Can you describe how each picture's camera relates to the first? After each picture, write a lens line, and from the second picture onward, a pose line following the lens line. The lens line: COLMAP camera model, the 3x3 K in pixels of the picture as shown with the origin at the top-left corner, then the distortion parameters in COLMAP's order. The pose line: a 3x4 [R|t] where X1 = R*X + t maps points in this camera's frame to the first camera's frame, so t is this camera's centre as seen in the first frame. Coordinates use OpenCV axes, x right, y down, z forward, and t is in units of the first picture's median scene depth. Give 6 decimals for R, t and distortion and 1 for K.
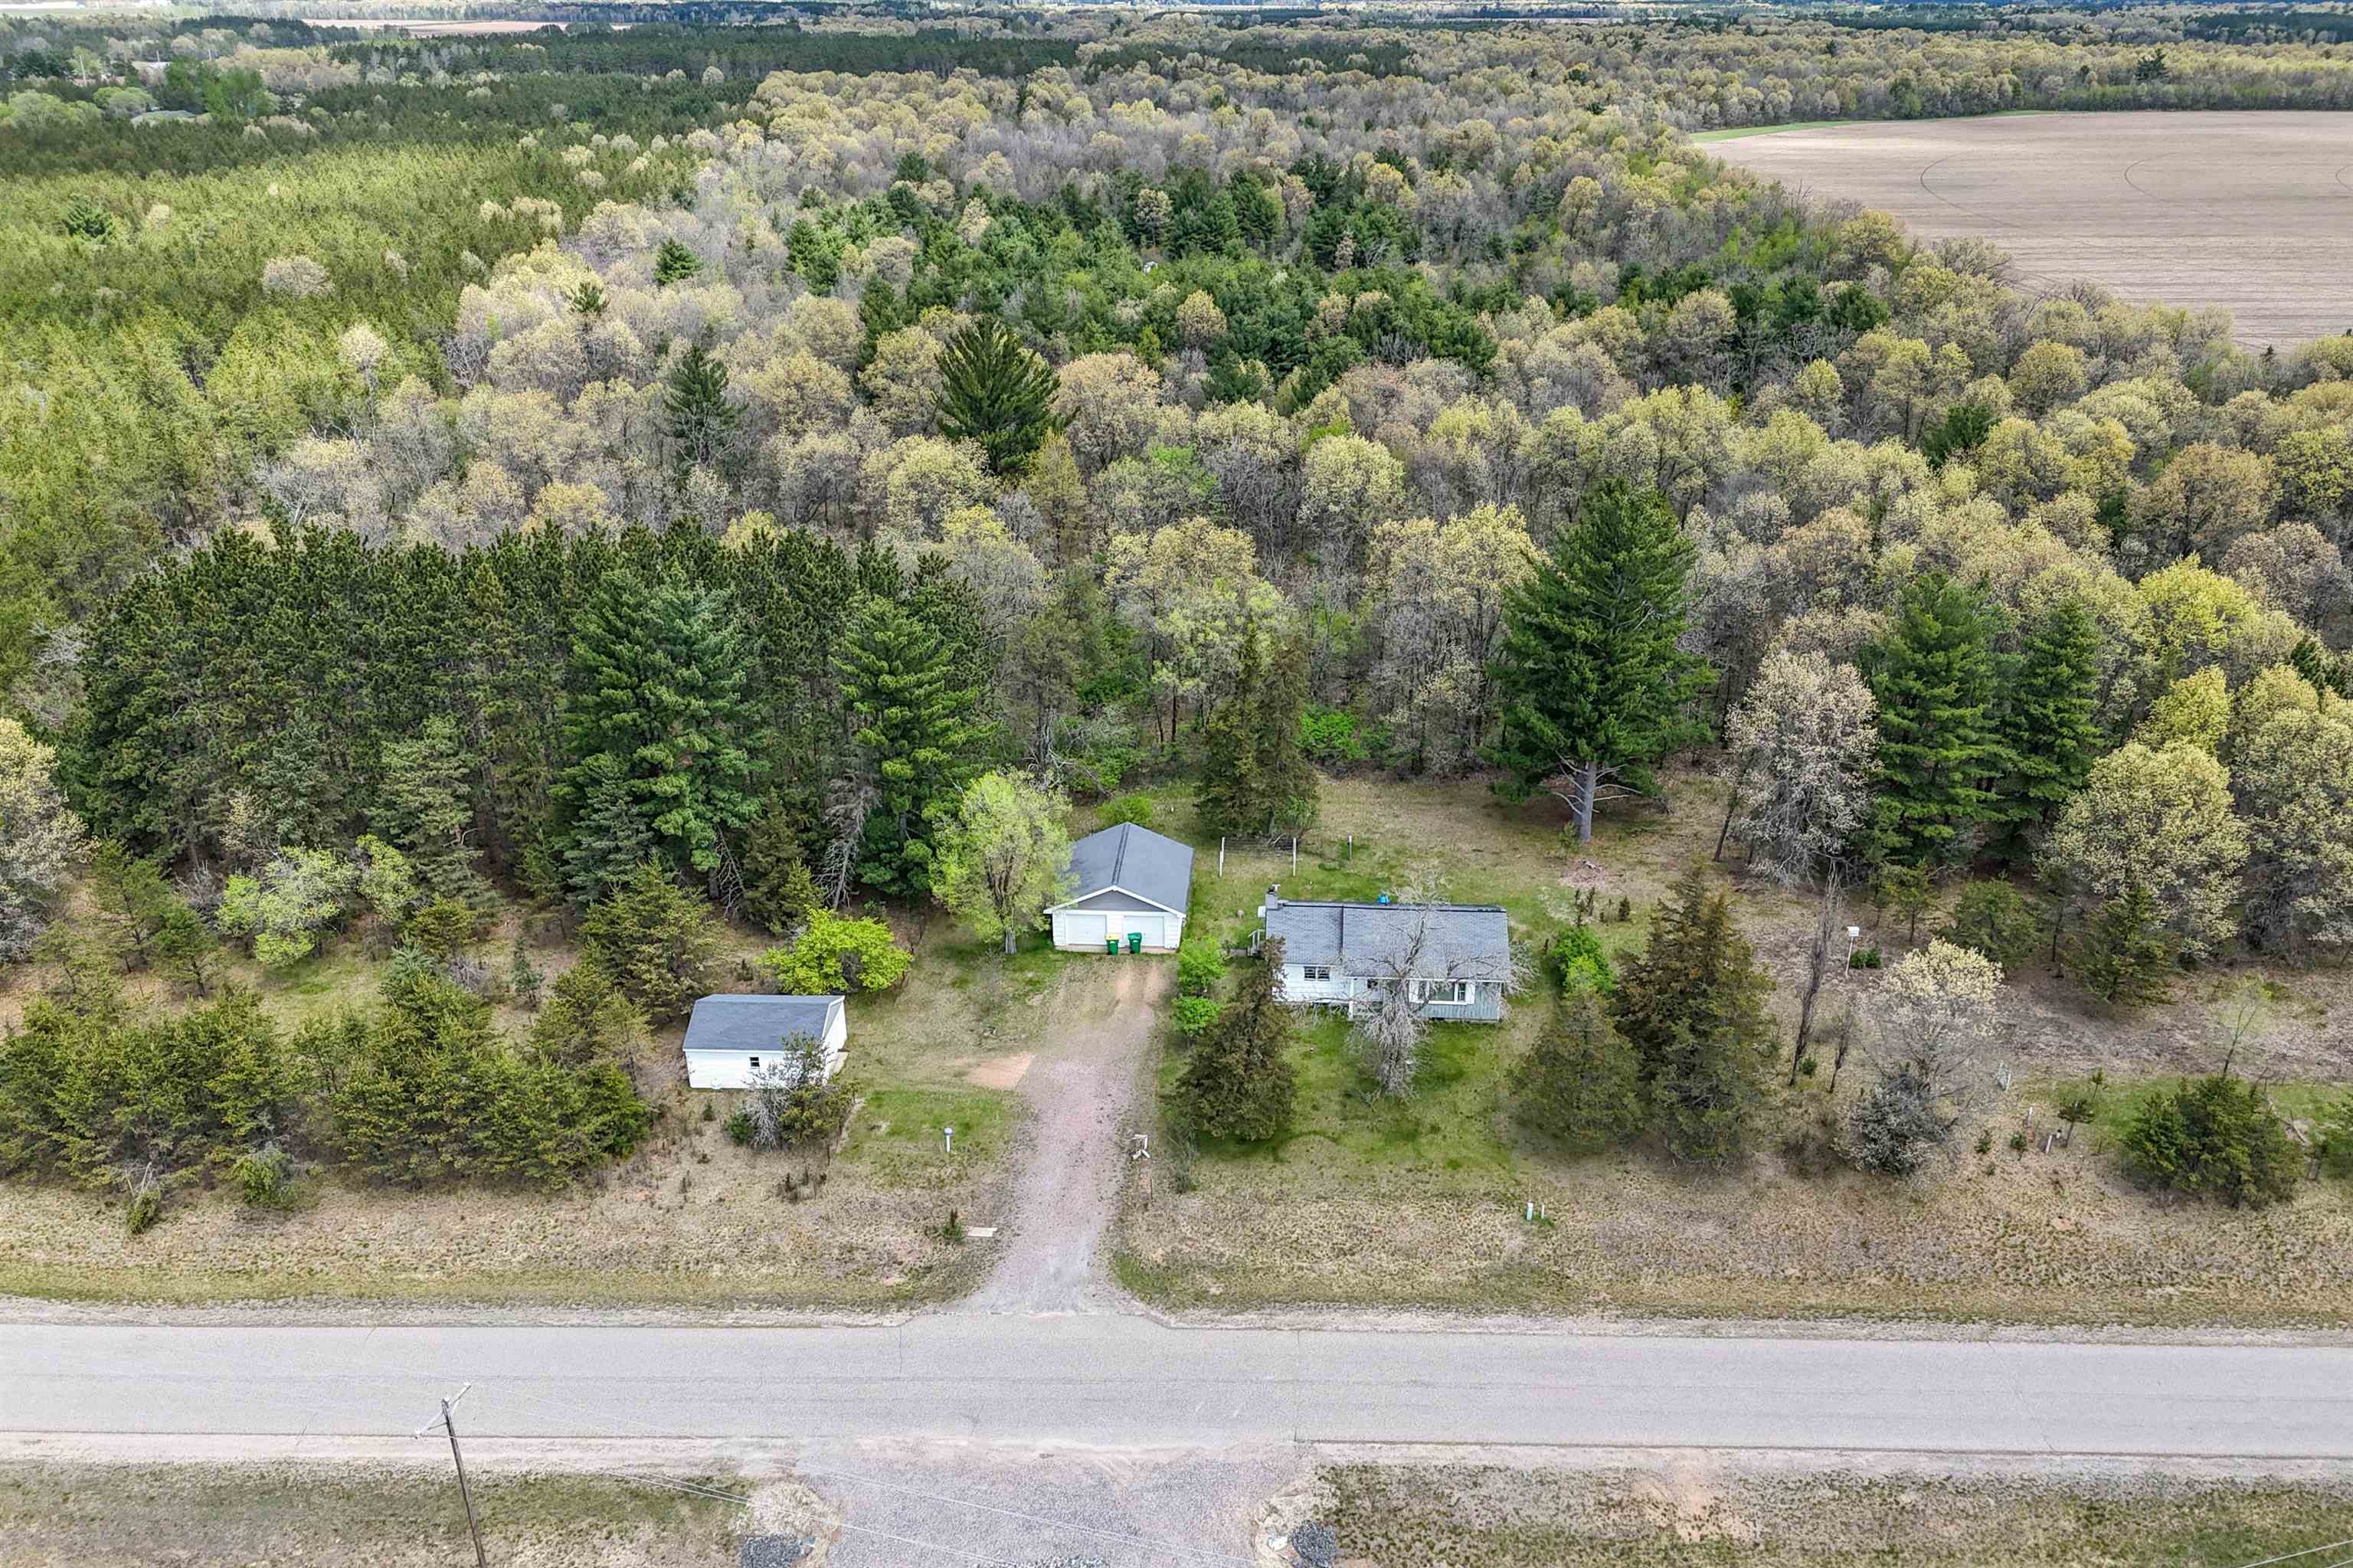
lens RADIAL K [[1834.3, 0, 1220.9], [0, 1834.3, 790.8], [0, 0, 1]] dist [0.103155, -0.103372]
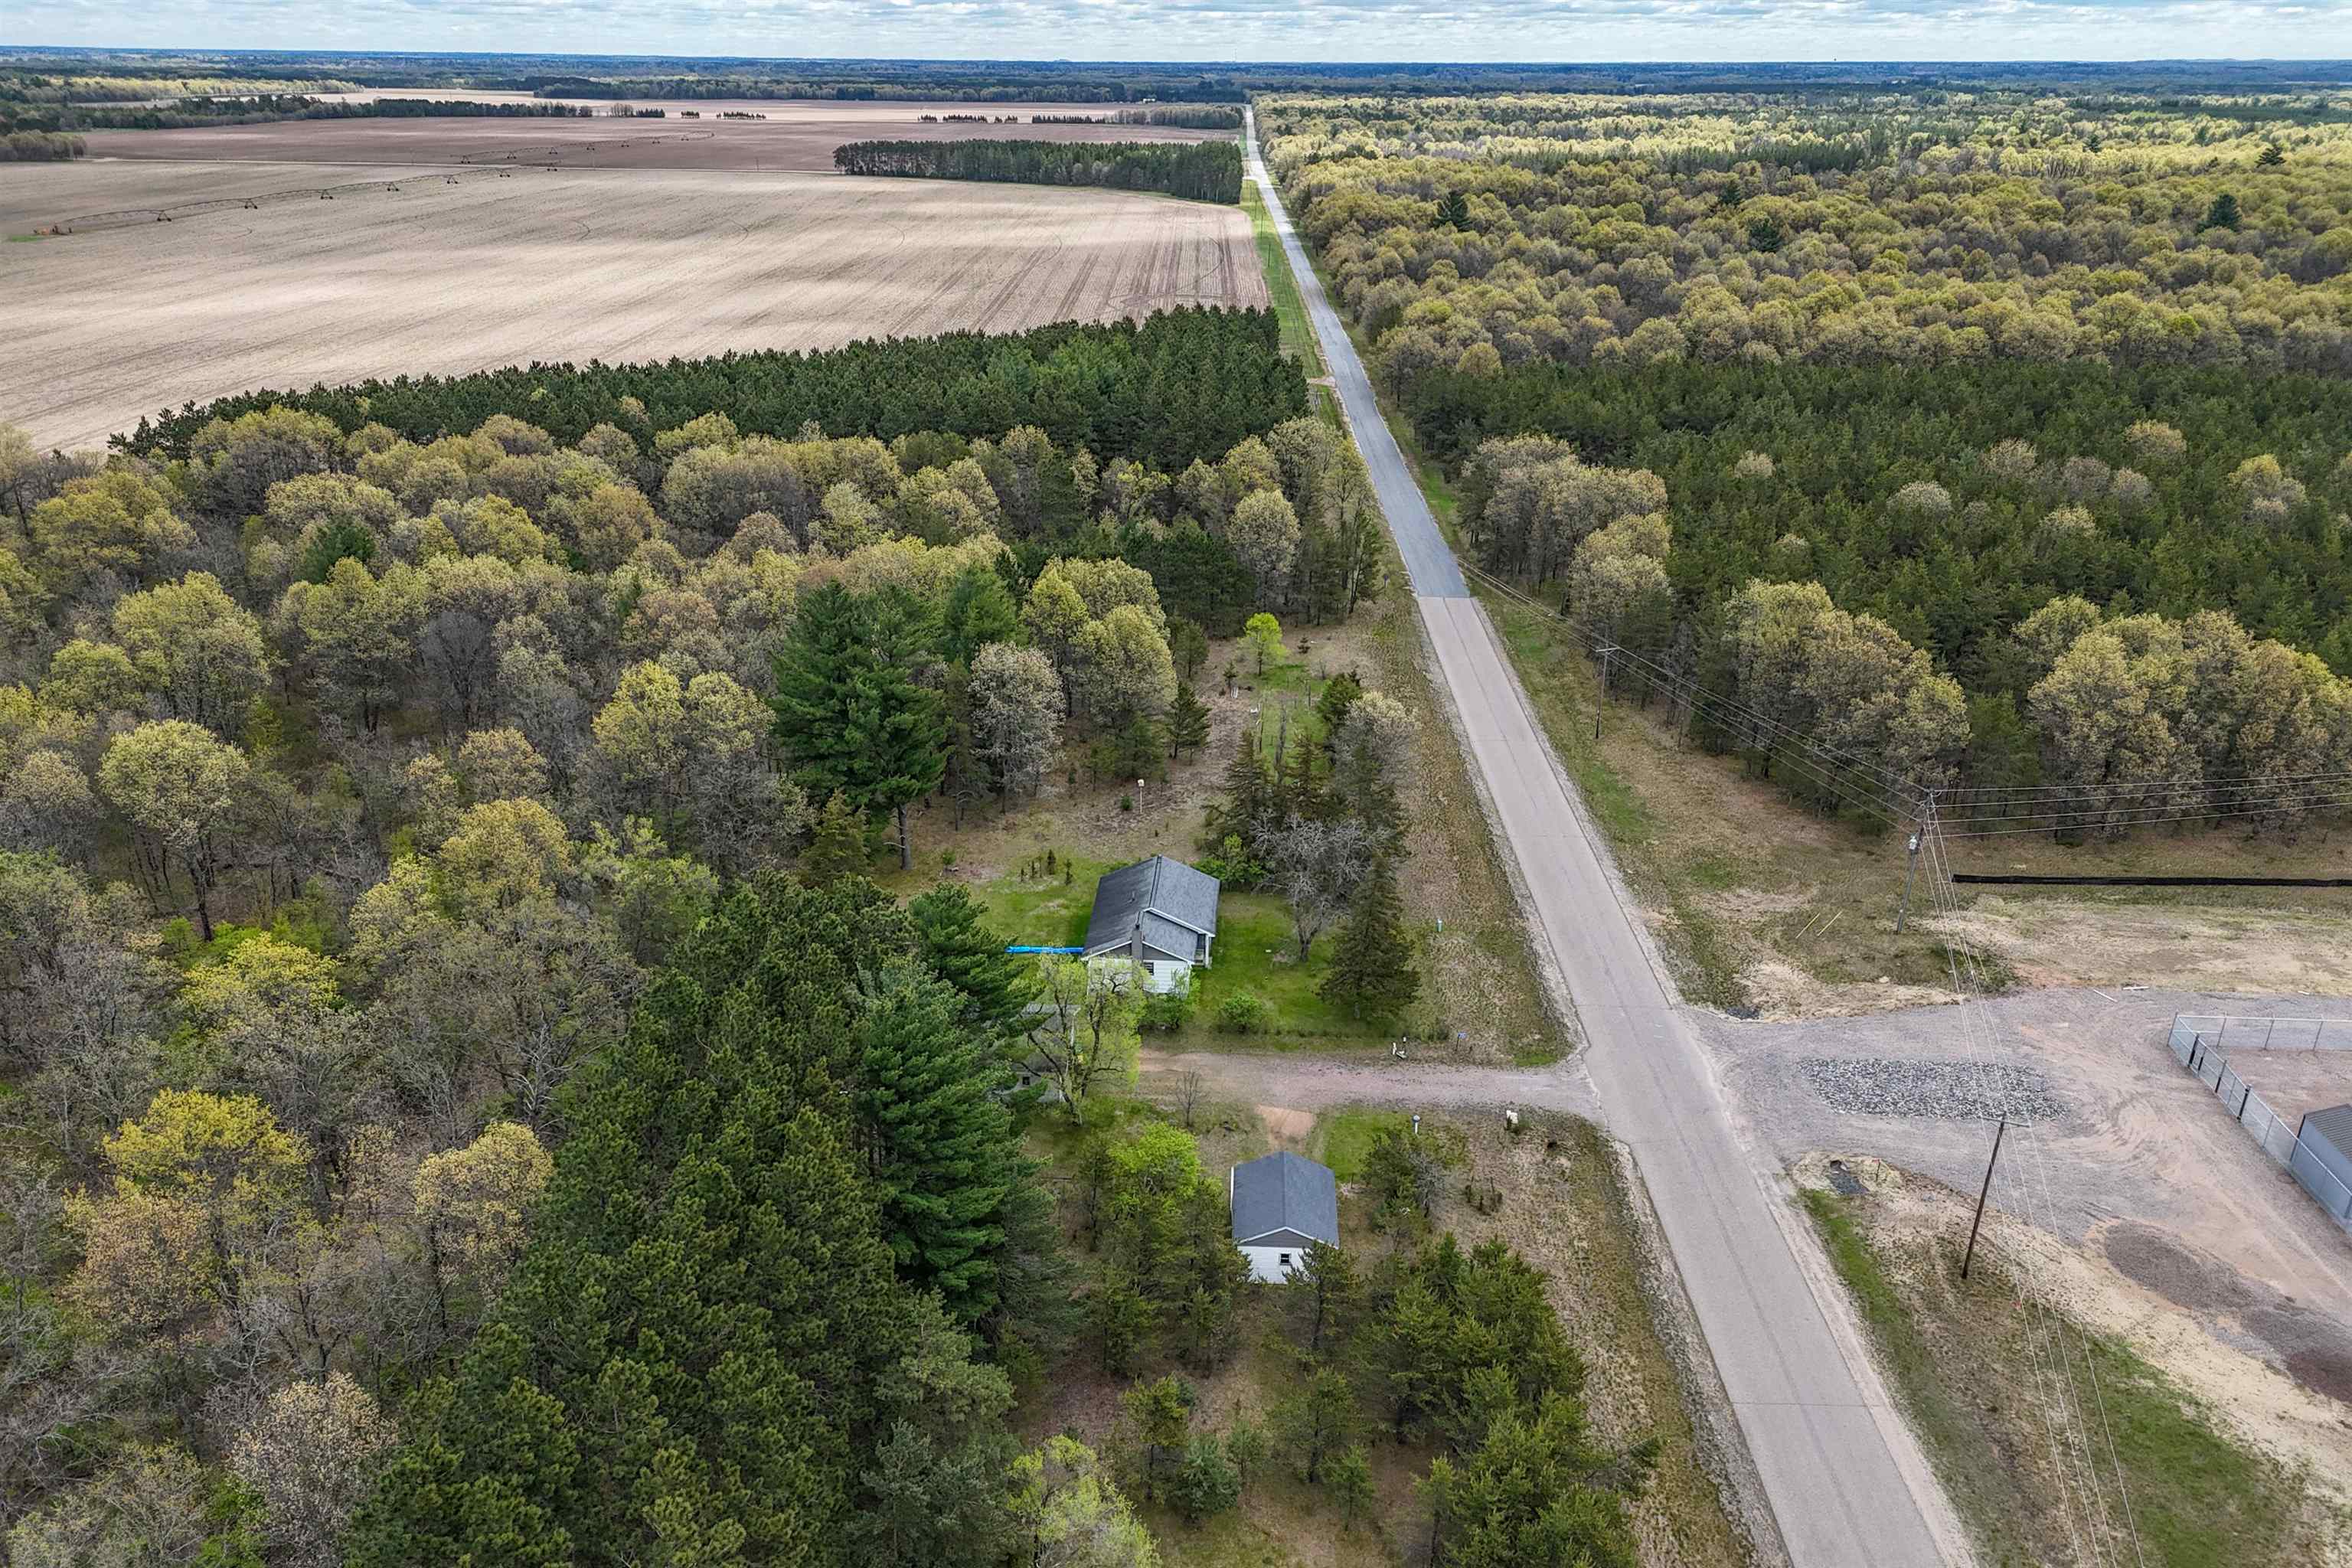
lens RADIAL K [[1768.2, 0, 1162.5], [0, 1768.2, 784.8], [0, 0, 1]] dist [0.127813, -0.183318]
pose [[0.016494, -0.377072, 0.926037, -1.229397], [0.393765, 0.853768, 0.340631, -0.503599], [-0.919063, 0.359022, 0.162560, 0.926243]]
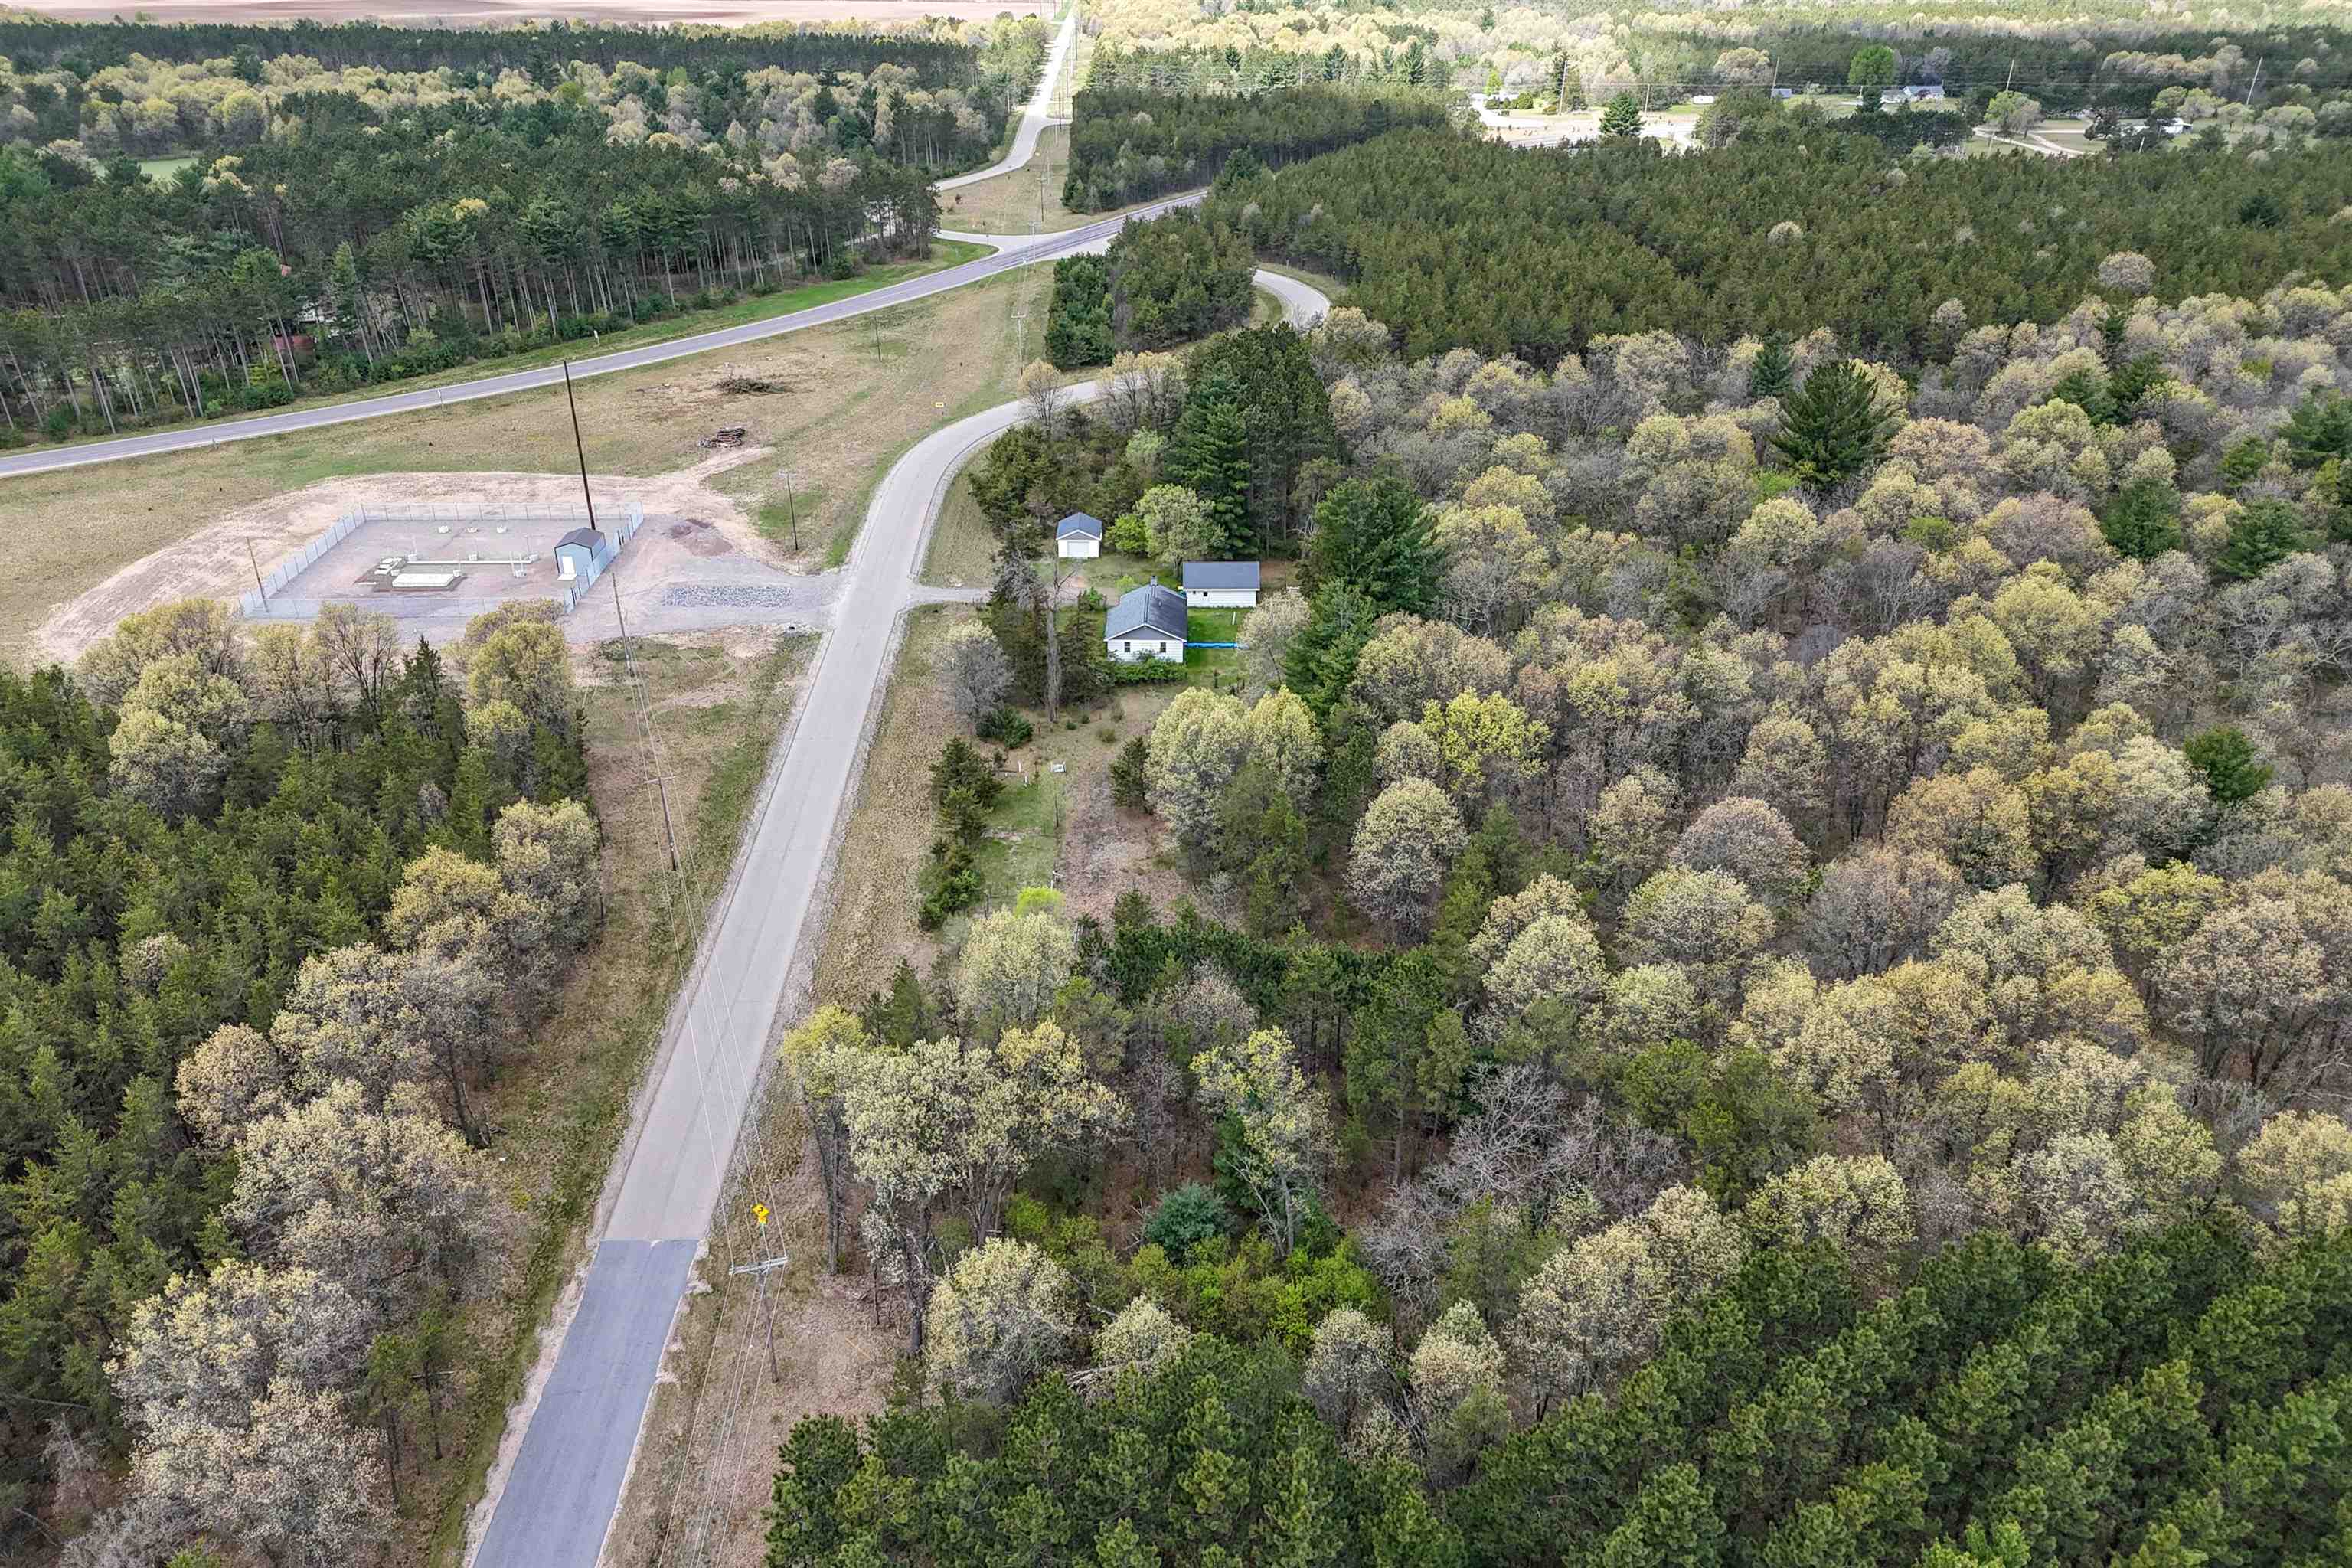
lens RADIAL K [[1768.2, 0, 1162.5], [0, 1768.2, 784.8], [0, 0, 1]] dist [0.127813, -0.183318]
pose [[0.034863, 0.443772, -0.895462, 2.249993], [-0.400392, 0.827156, 0.394332, -0.634667], [0.915680, 0.344788, 0.206520, 0.831375]]
